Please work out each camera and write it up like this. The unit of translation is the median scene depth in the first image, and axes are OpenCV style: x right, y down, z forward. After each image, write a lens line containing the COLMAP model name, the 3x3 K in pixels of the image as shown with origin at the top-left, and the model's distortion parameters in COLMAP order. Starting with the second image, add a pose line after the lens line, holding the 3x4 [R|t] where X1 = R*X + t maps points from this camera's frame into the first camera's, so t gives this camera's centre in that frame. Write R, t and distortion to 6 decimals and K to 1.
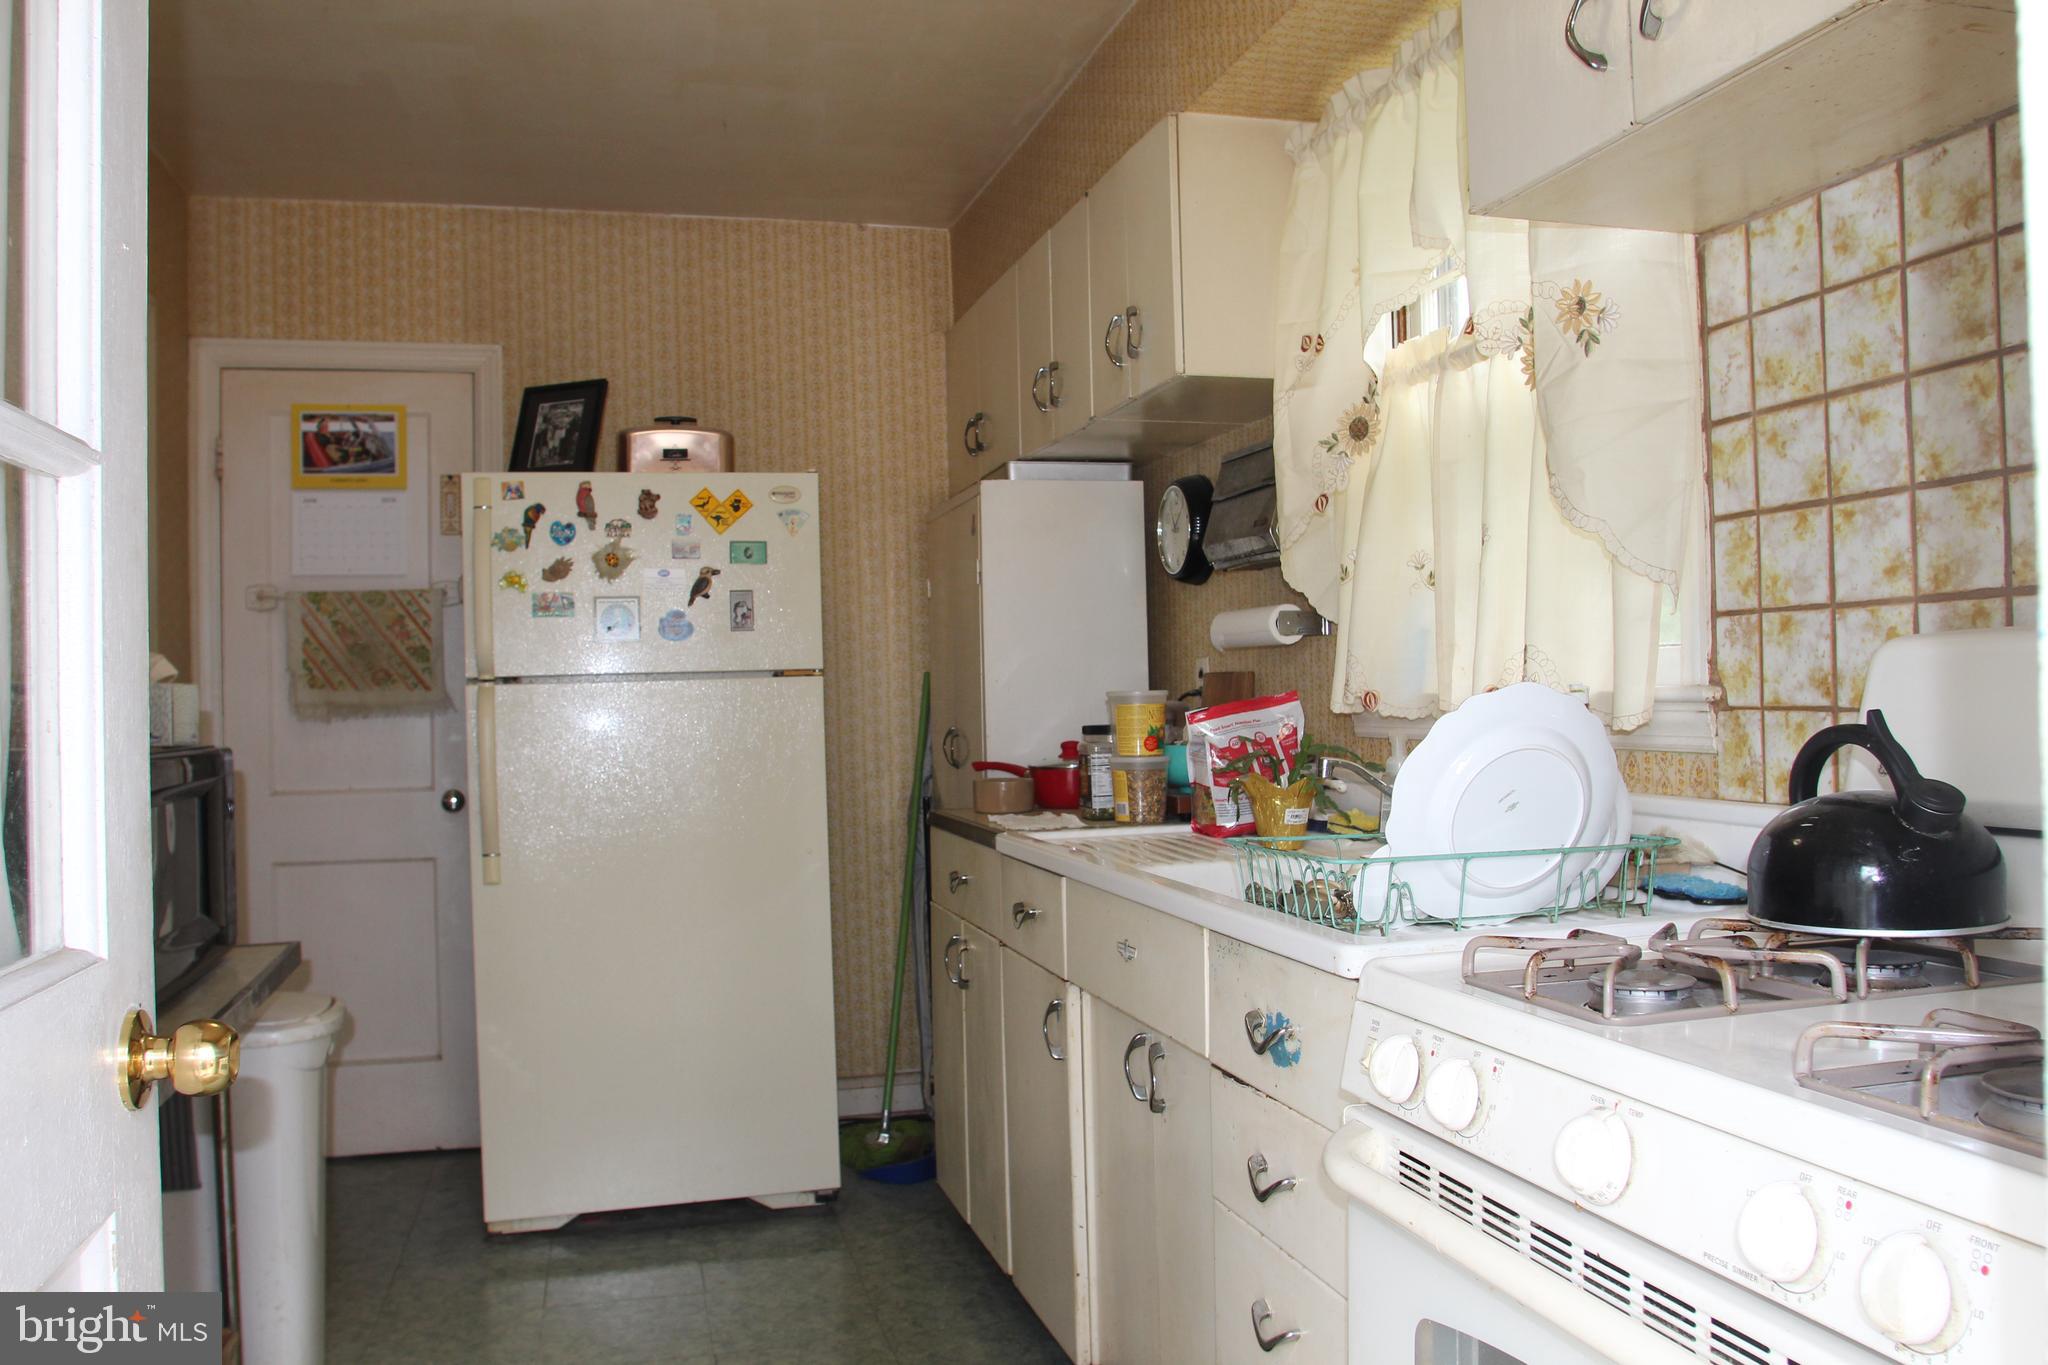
lens RADIAL K [[1613.9, 0, 1020.9], [0, 1613.9, 690.9], [0, 0, 1]] dist [-0.083185, 0.025360]
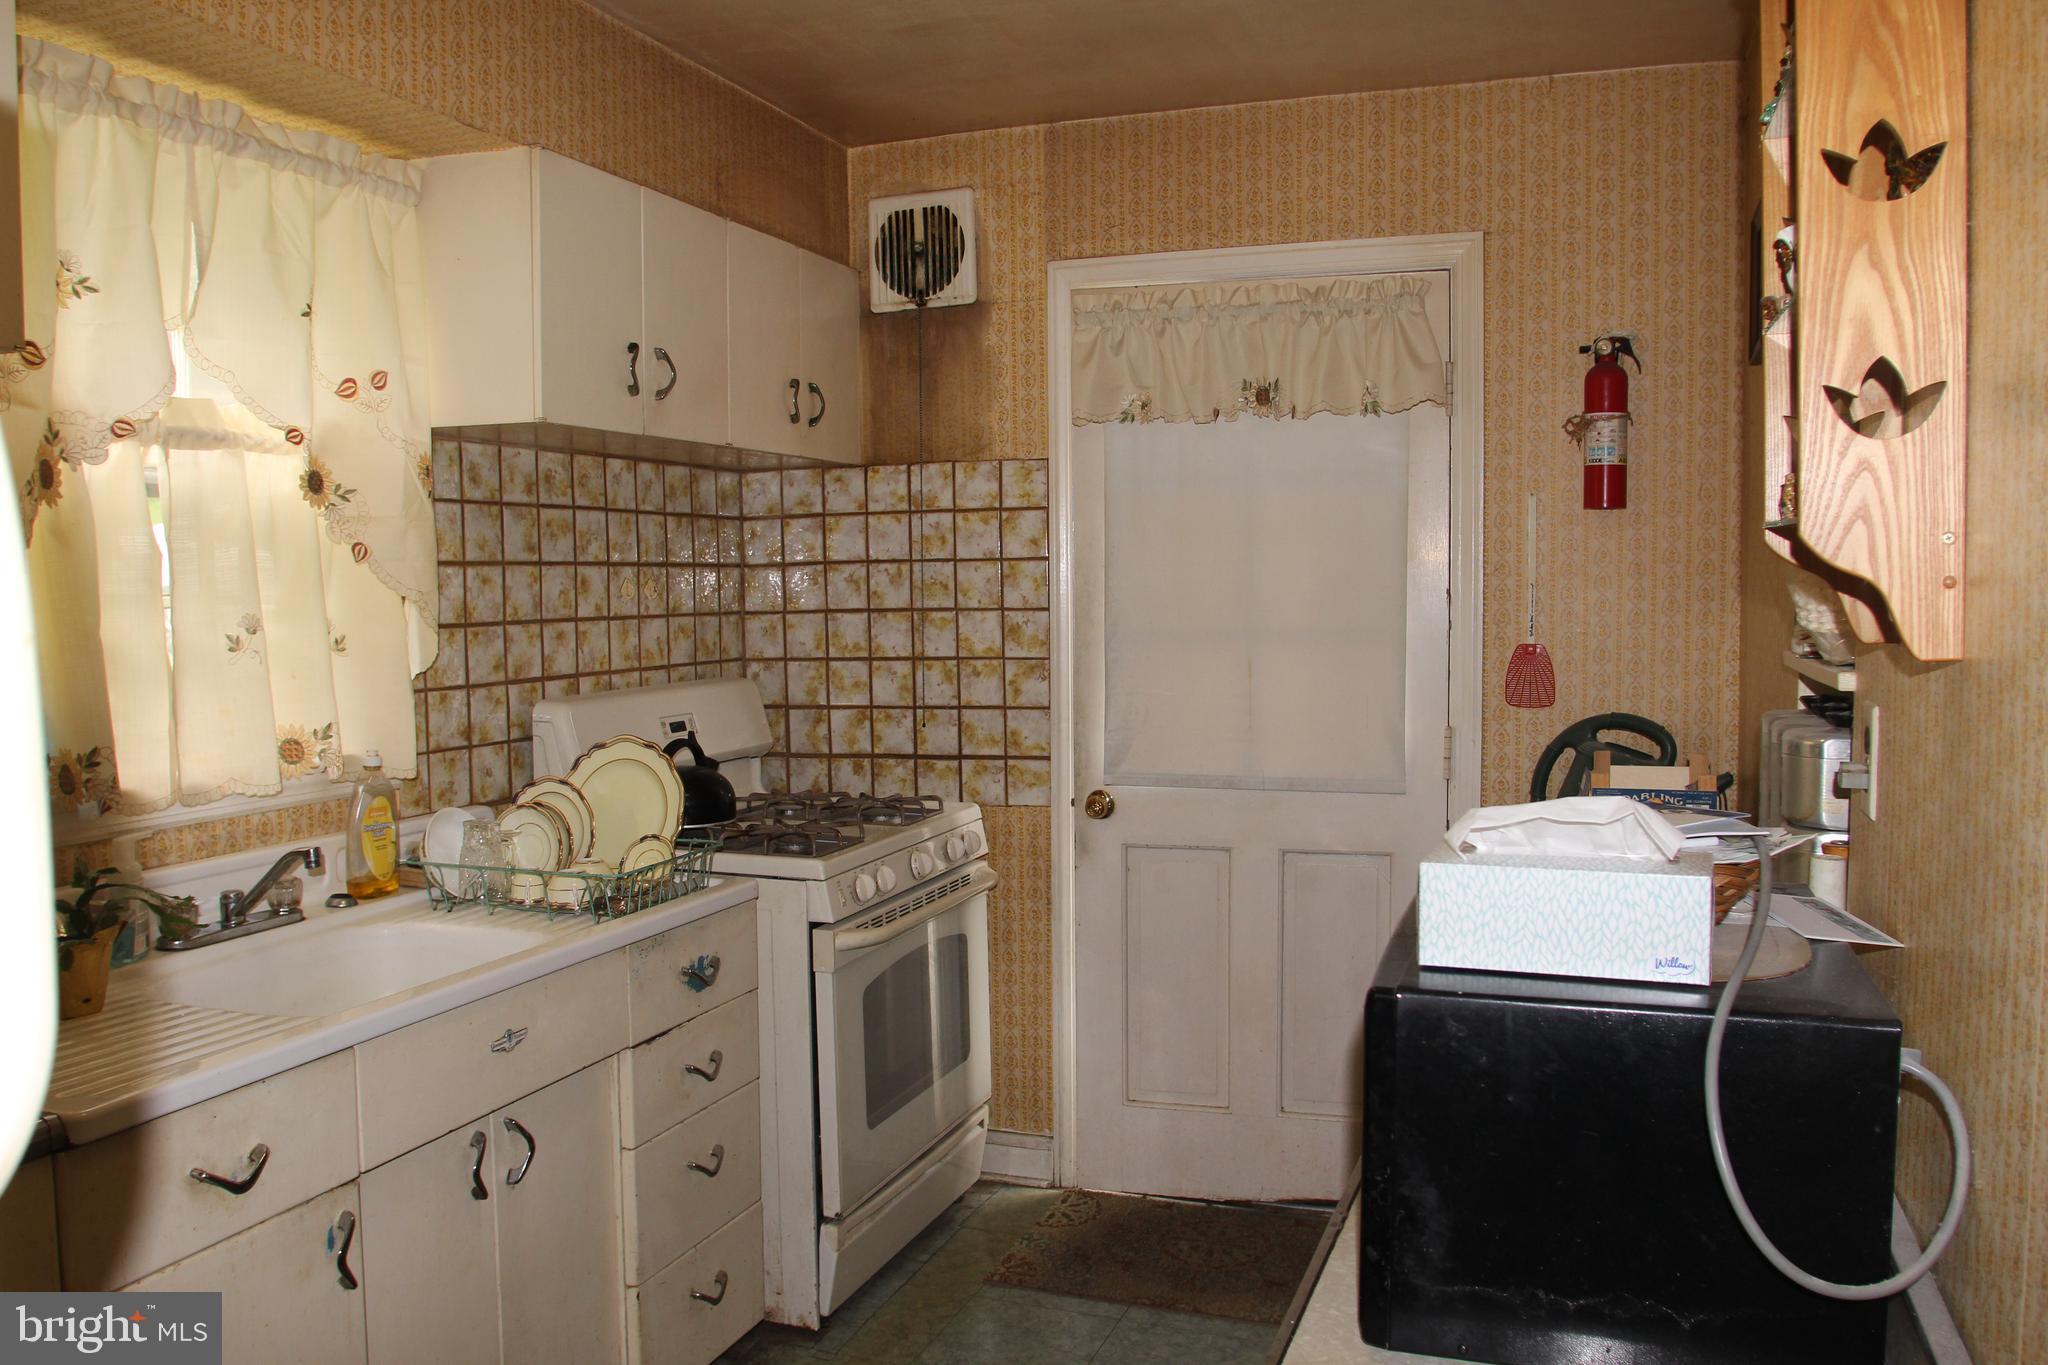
lens RADIAL K [[1613.9, 0, 1023.5], [0, 1613.9, 680.8], [0, 0, 1]] dist [-0.083185, 0.025360]
pose [[-0.811166, -0.013043, 0.584671, -1.018707], [0.019112, 0.998626, 0.048793, -0.137562], [-0.584504, 0.050753, -0.809802, 2.116999]]
